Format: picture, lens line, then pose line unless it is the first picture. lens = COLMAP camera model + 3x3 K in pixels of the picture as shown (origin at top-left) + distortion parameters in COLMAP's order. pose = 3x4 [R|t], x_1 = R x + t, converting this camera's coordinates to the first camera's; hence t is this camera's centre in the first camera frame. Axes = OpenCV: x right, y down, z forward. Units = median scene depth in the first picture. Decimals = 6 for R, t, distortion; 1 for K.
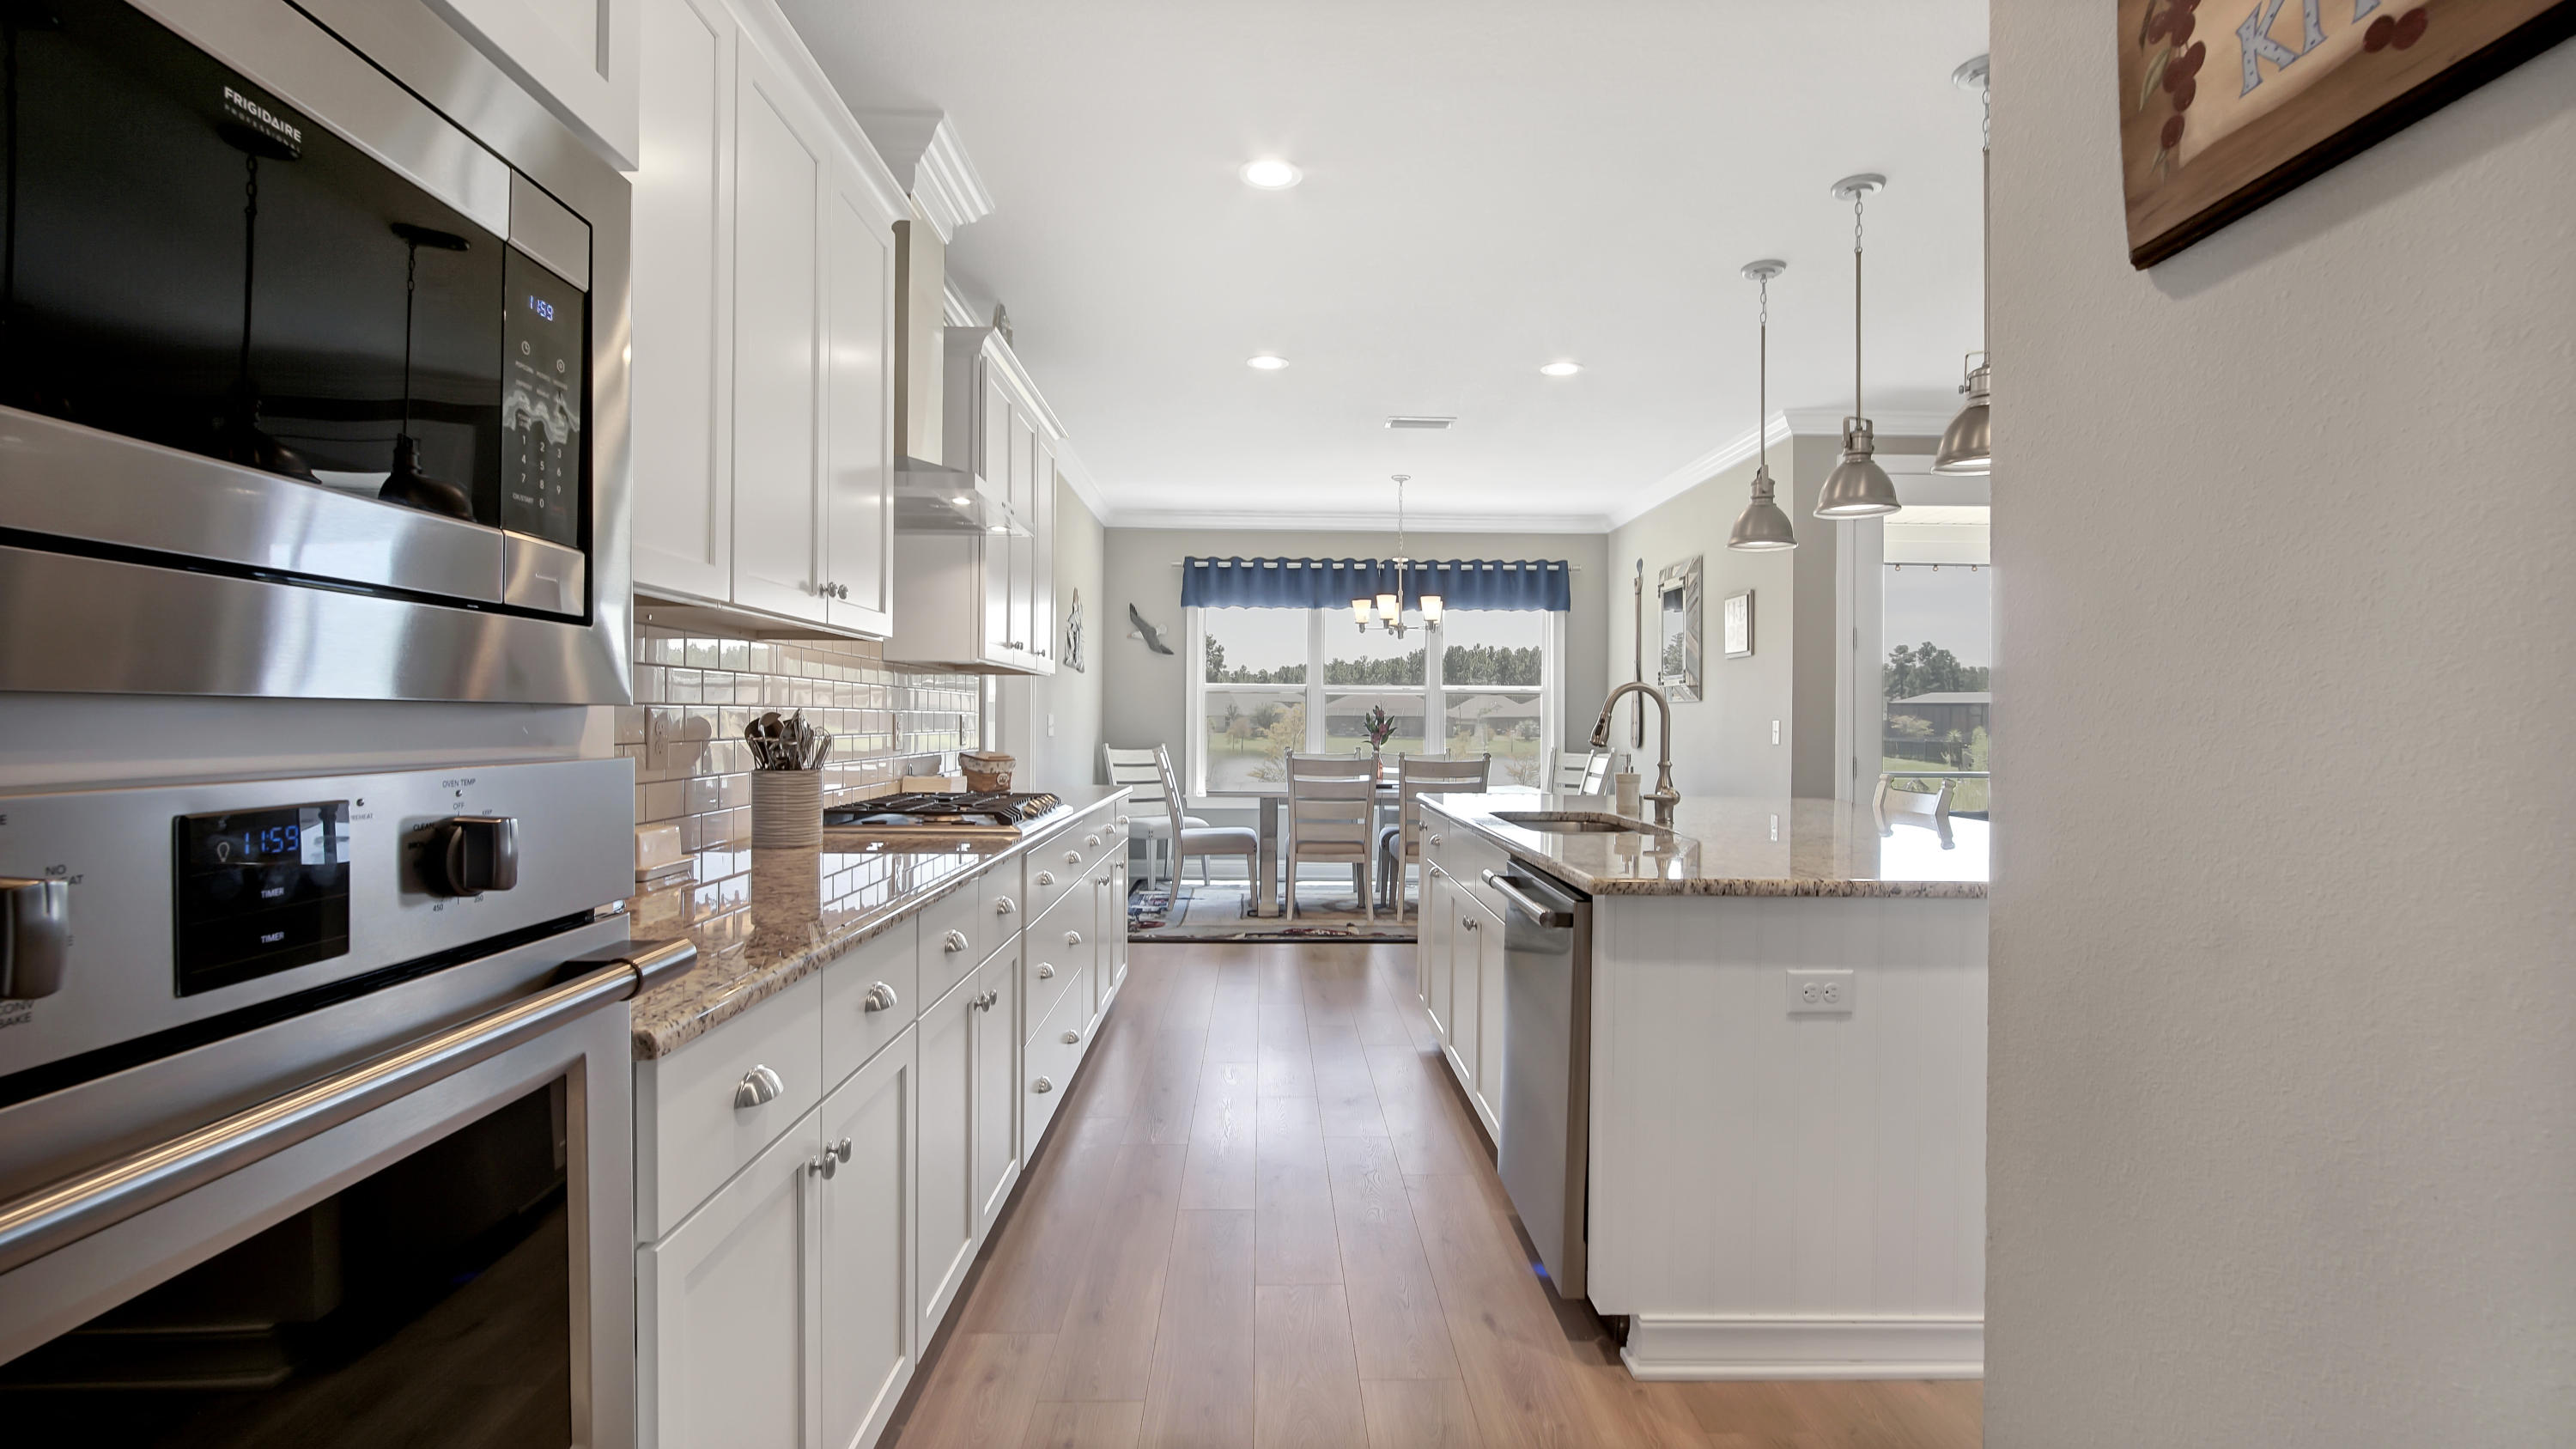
lens RADIAL K [[1167.1, 0, 1284.0], [0, 1167.1, 712.4], [0, 0, 1]] dist [-0.022828, 0.008144]
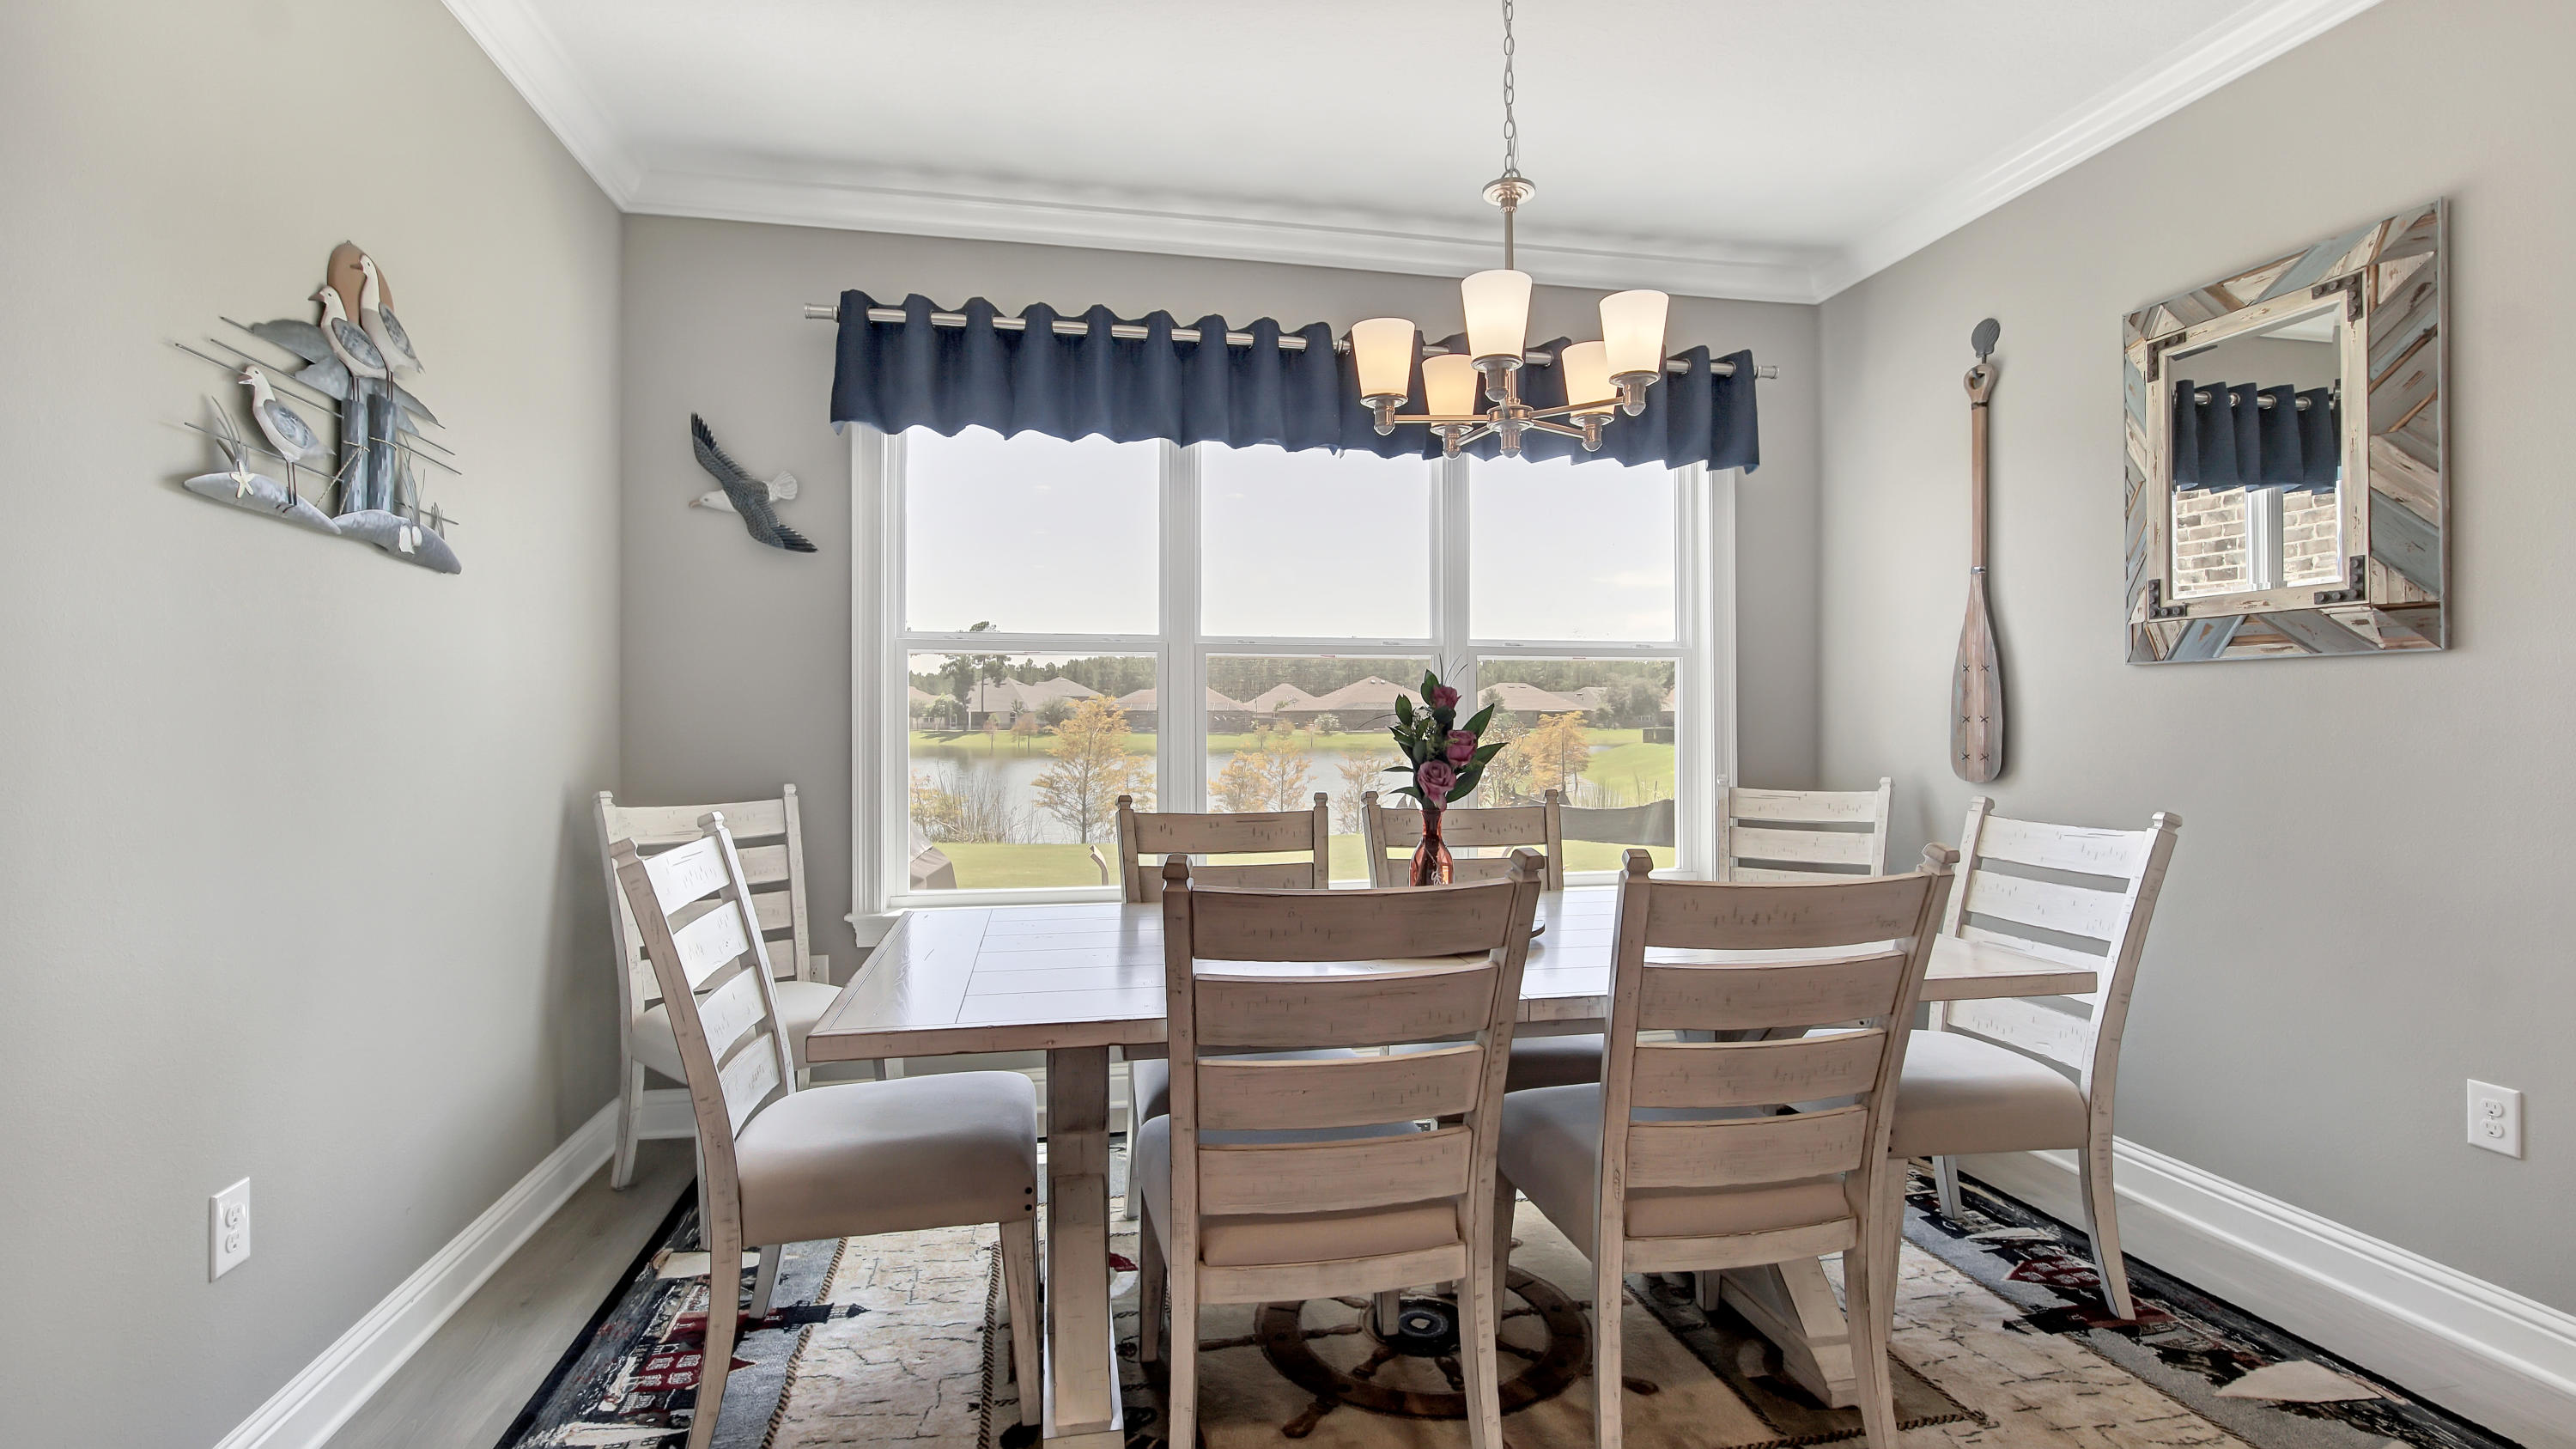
lens RADIAL K [[1167.1, 0, 1291.1], [0, 1167.1, 714.3], [0, 0, 1]] dist [-0.022828, 0.008144]
pose [[0.982922, -0.007751, 0.183861, -0.013385], [0.006613, 0.999955, 0.006804, 0.002912], [-0.183906, -0.005472, 0.982929, 0.704132]]
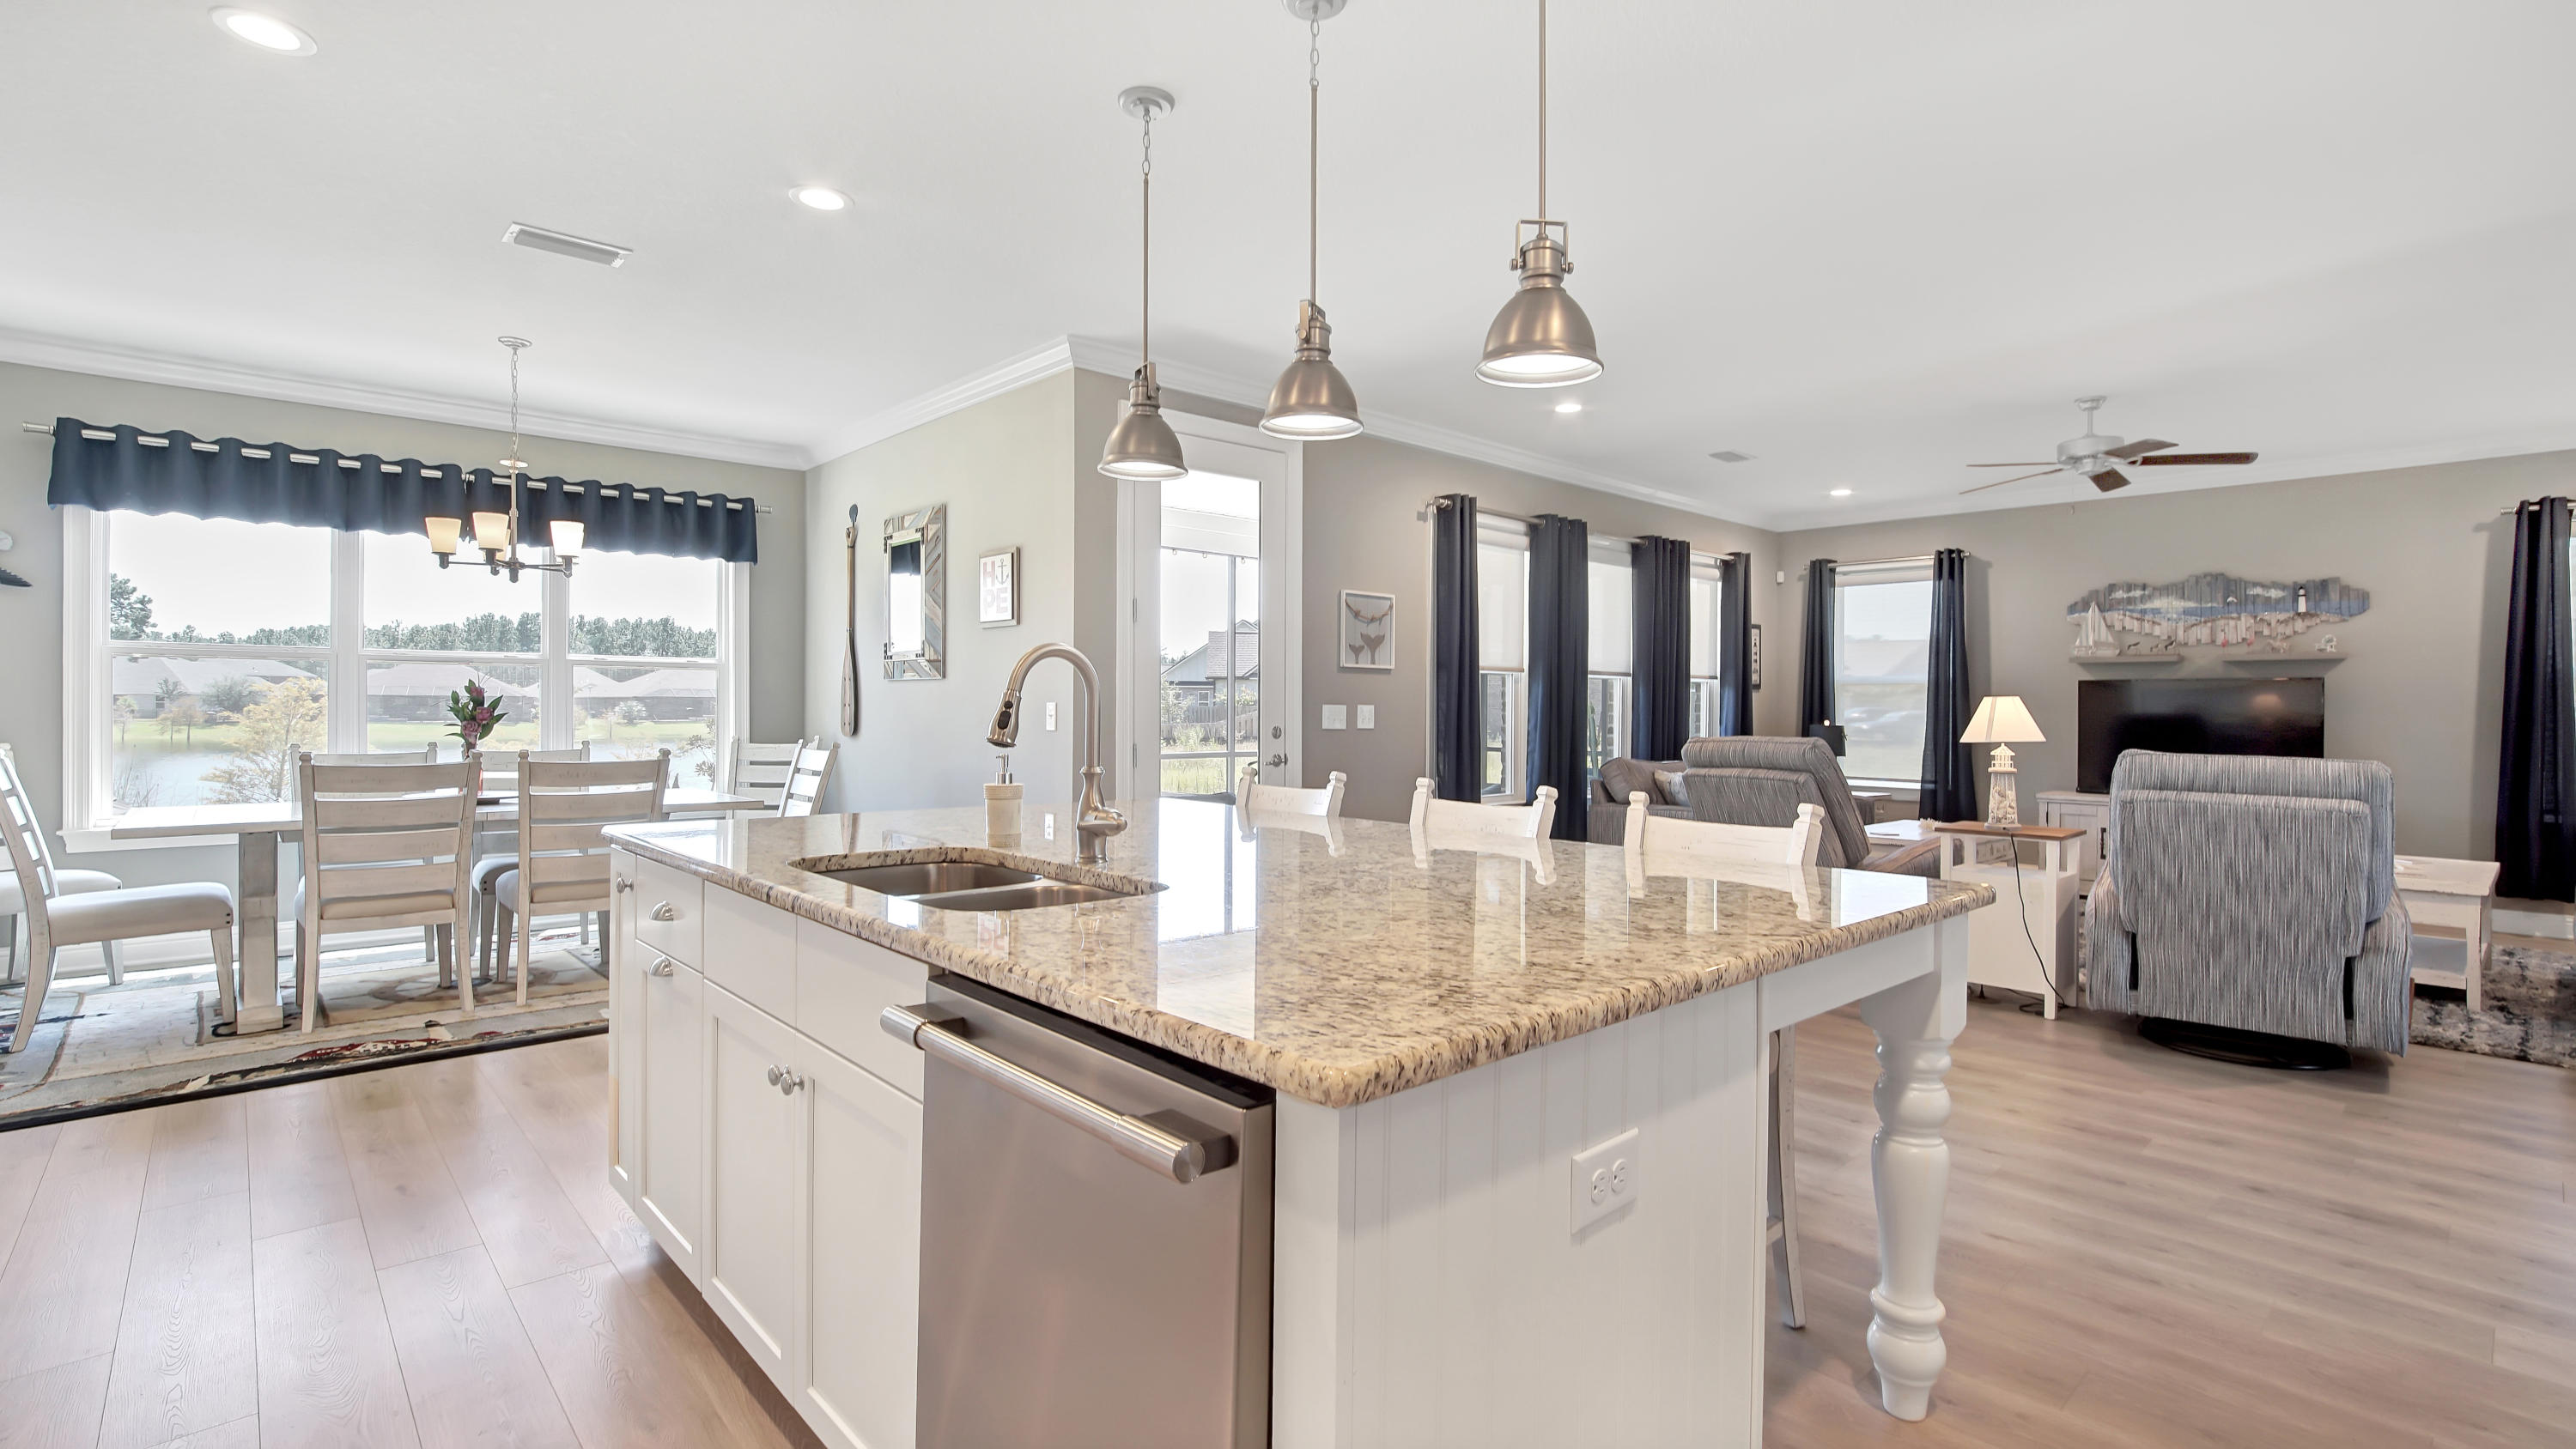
lens RADIAL K [[1166.7, 0, 1294.1], [0, 1166.7, 713.0], [0, 0, 1]] dist [-0.022828, 0.008144]
pose [[0.745294, -0.005132, 0.666716, -0.010250], [-0.005913, 0.999880, 0.014306, 0.000928], [-0.666709, -0.014605, 0.745175, 0.199320]]
